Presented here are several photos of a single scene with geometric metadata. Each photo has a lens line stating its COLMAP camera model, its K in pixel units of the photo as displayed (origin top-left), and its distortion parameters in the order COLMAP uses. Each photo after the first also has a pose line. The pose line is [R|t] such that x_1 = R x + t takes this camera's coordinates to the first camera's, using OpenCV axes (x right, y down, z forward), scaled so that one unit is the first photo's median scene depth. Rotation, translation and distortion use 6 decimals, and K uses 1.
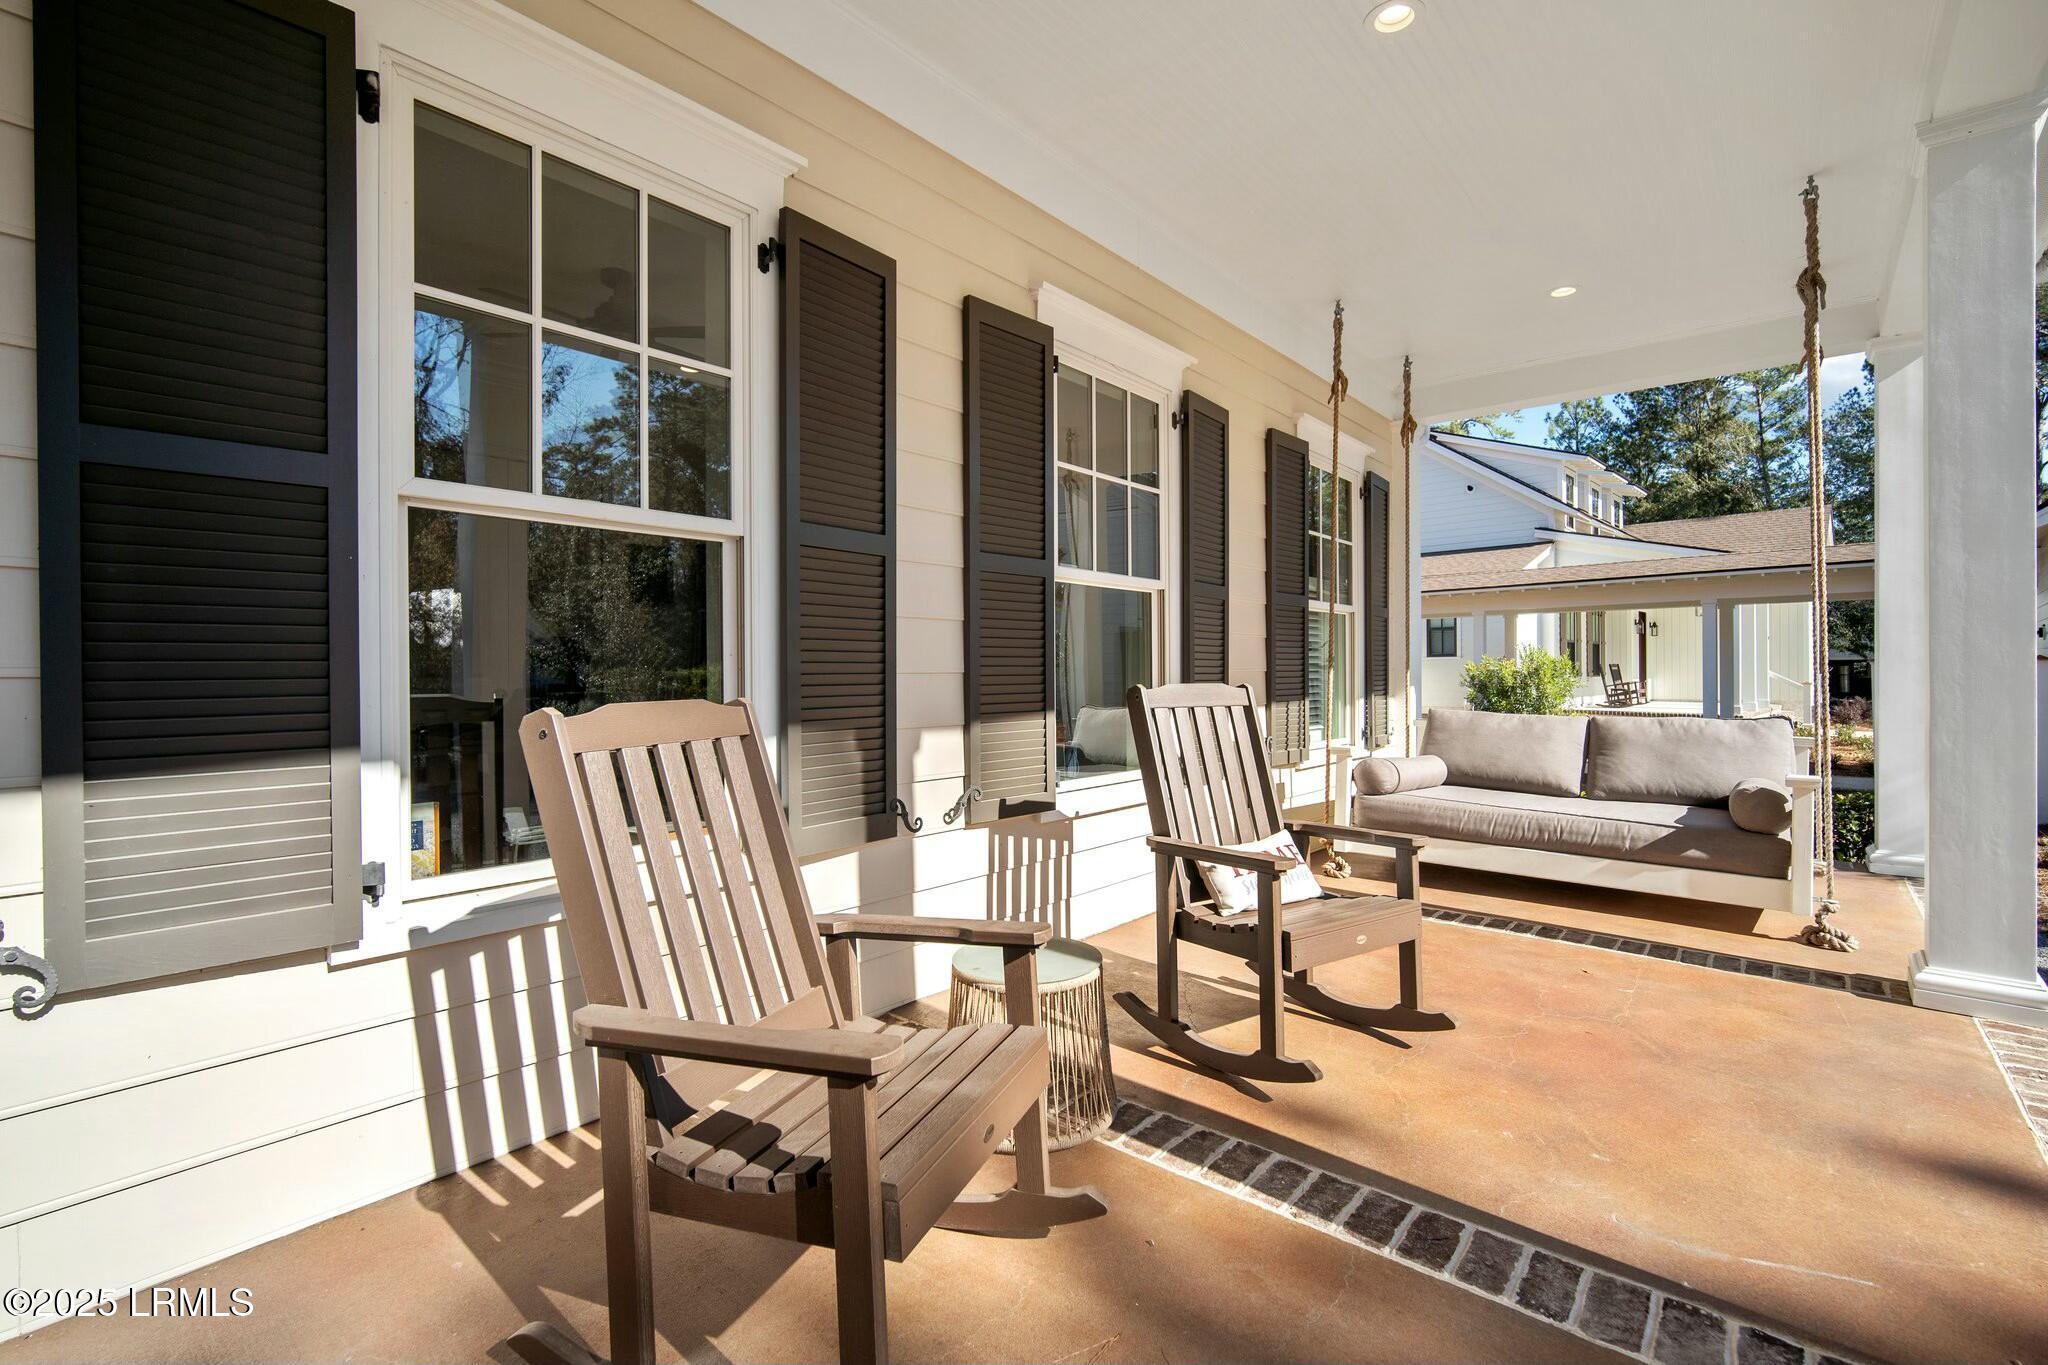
lens RADIAL K [[899.2, 0, 1023.7], [0, 899.2, 672.8], [0, 0, 1]] dist [-0.000880, -0.000113]
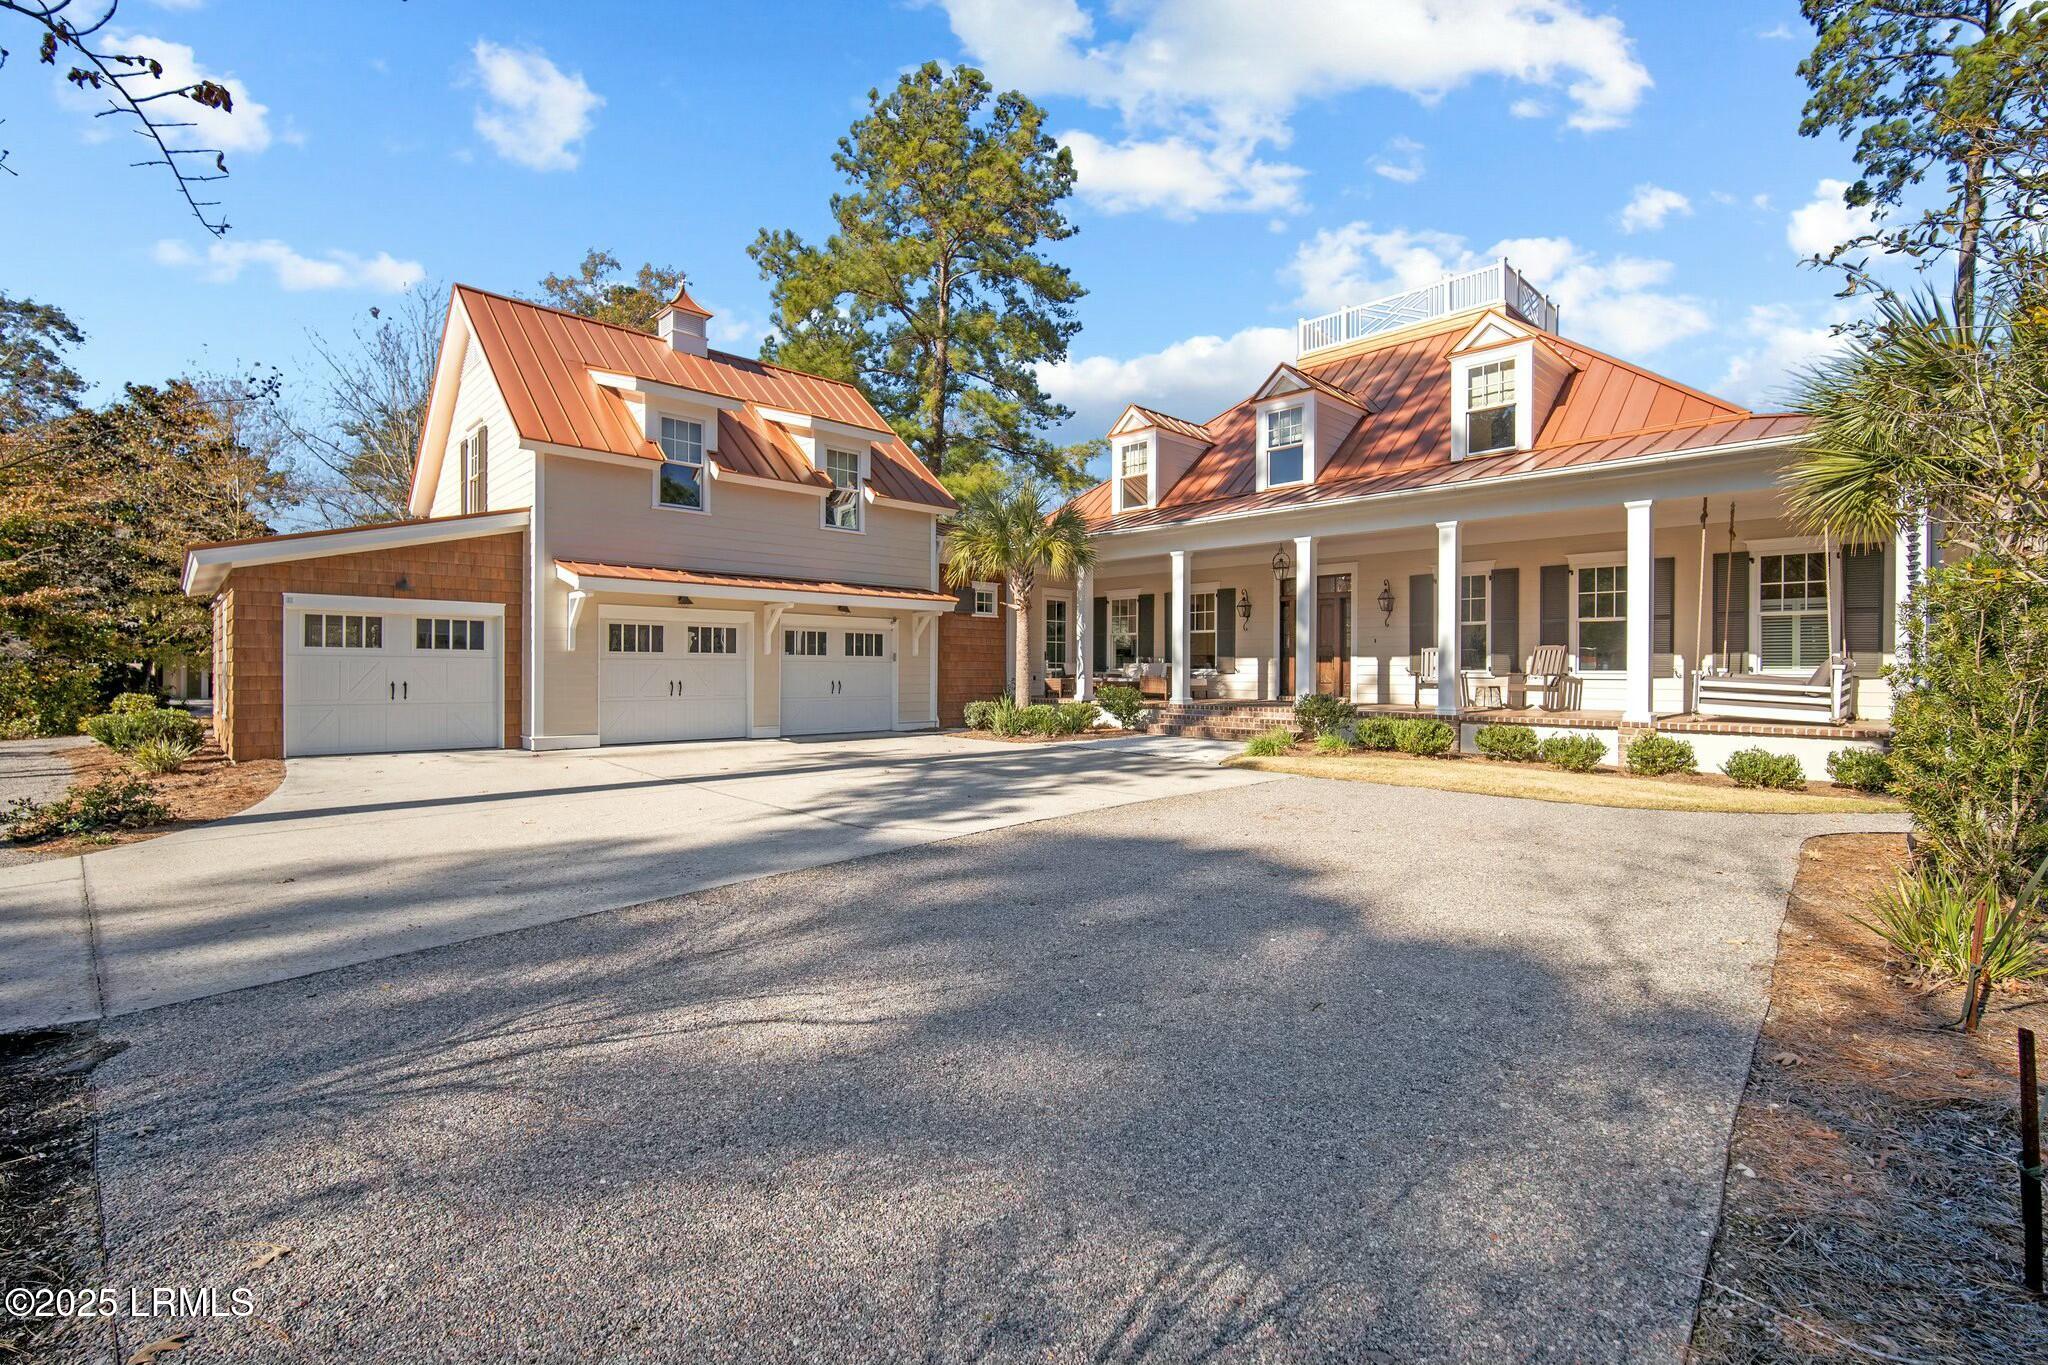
lens RADIAL K [[899.2, 0, 1023.7], [0, 899.2, 672.8], [0, 0, 1]] dist [-0.000880, -0.000113]
pose [[-0.117411, 0.007018, -0.993059, 5.391653], [-0.008210, 0.999934, 0.008037, 0.143113], [0.993049, 0.009097, -0.117346, -1.244417]]
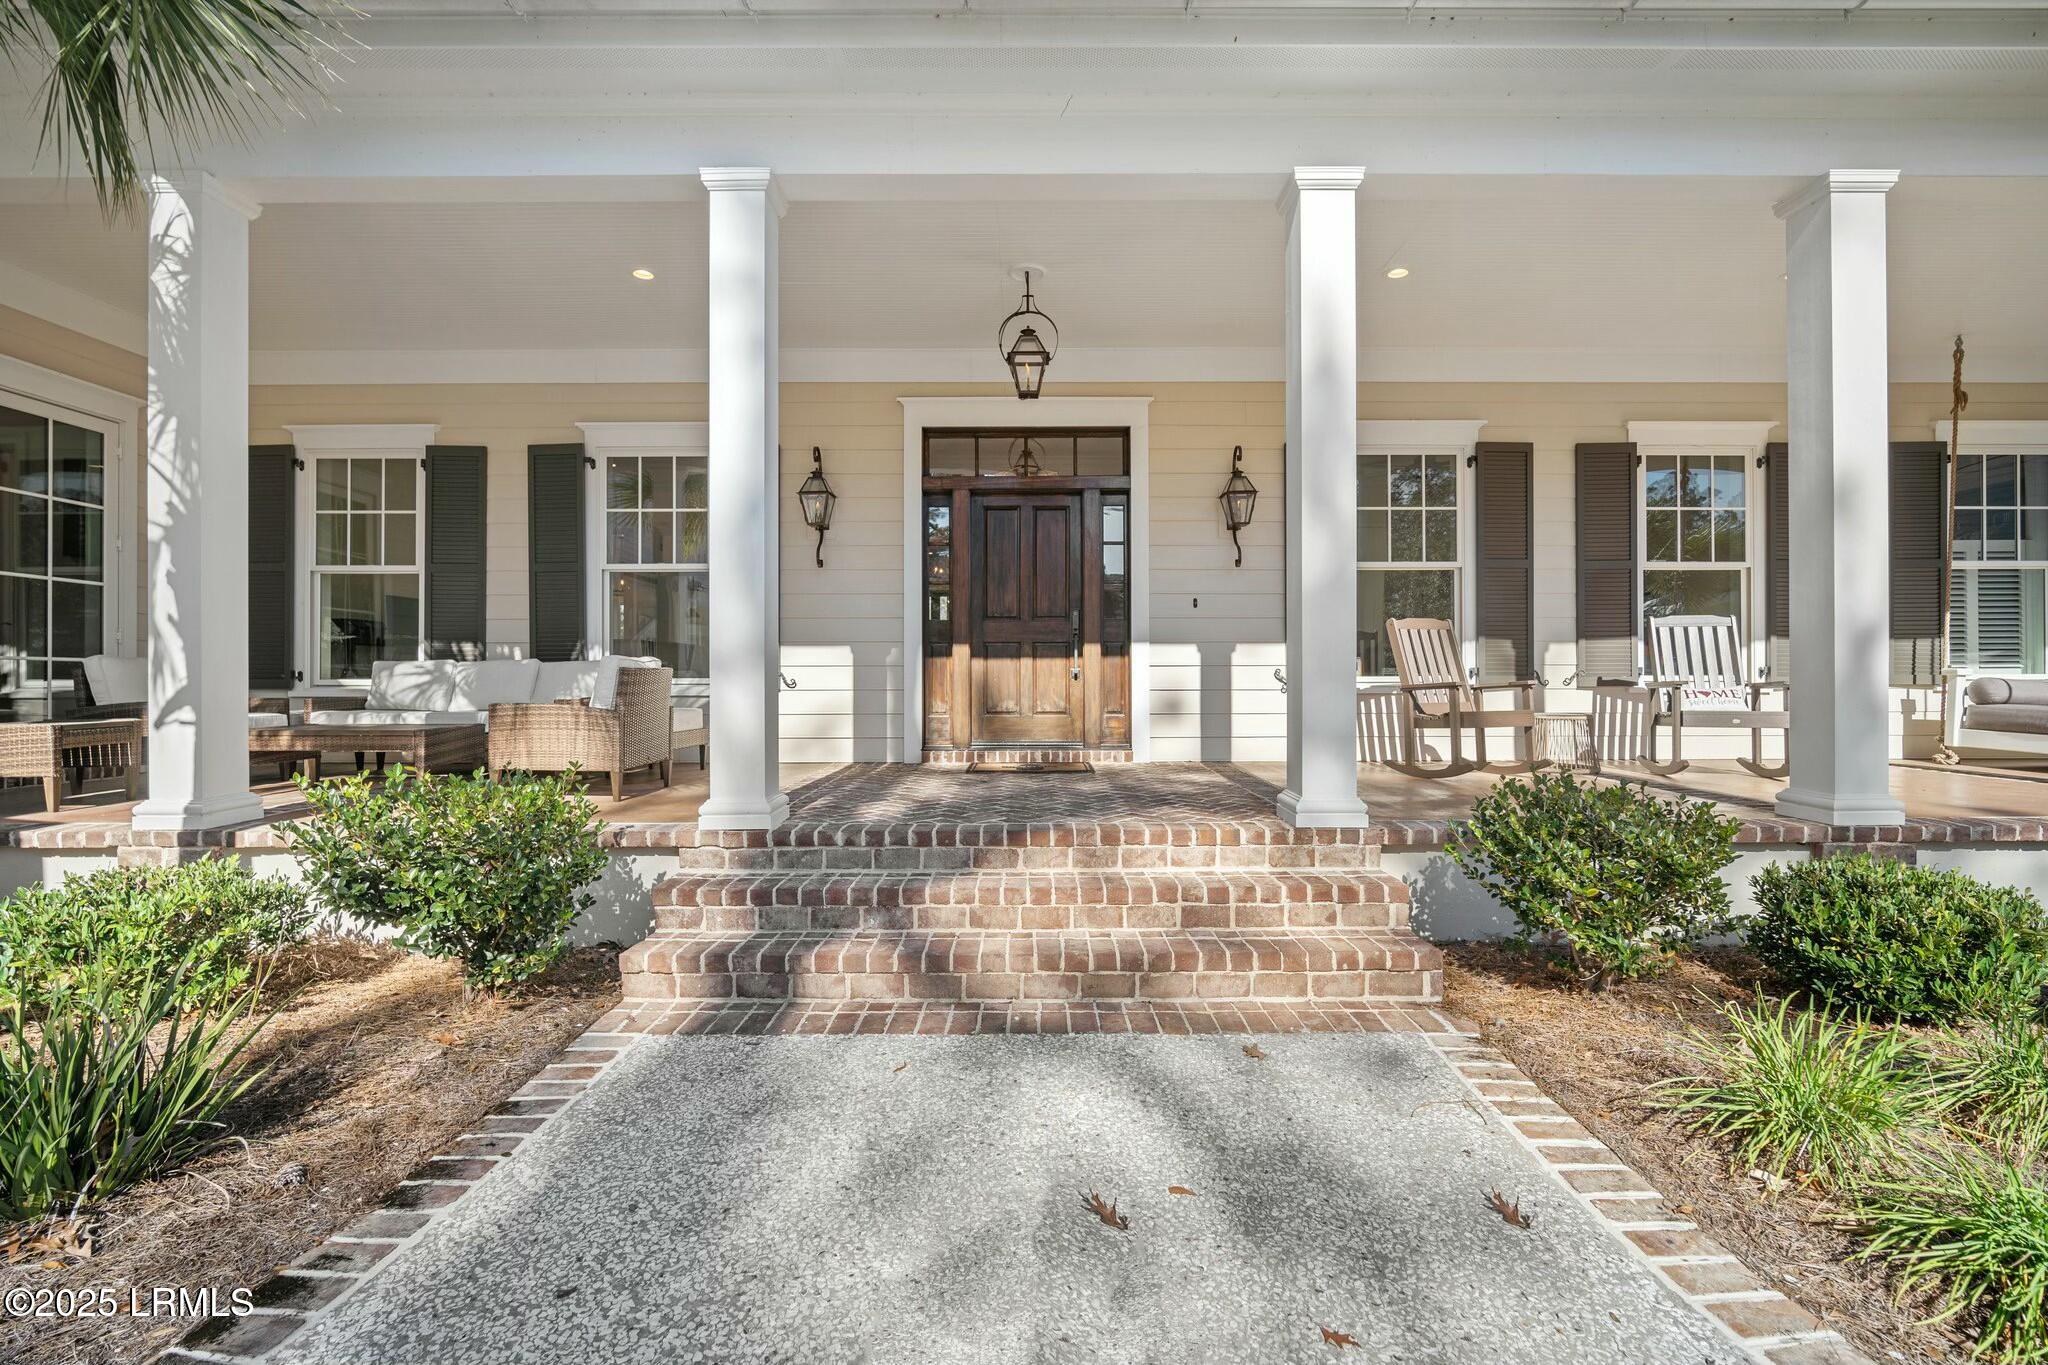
lens RADIAL K [[899.2, 0, 1023.7], [0, 899.2, 672.8], [0, 0, 1]] dist [-0.000880, -0.000113]
pose [[0.638426, -0.003295, -0.769676, 0.786676], [-0.003084, 0.999972, -0.006839, 0.159700], [0.769677, 0.006740, 0.638398, -1.473092]]
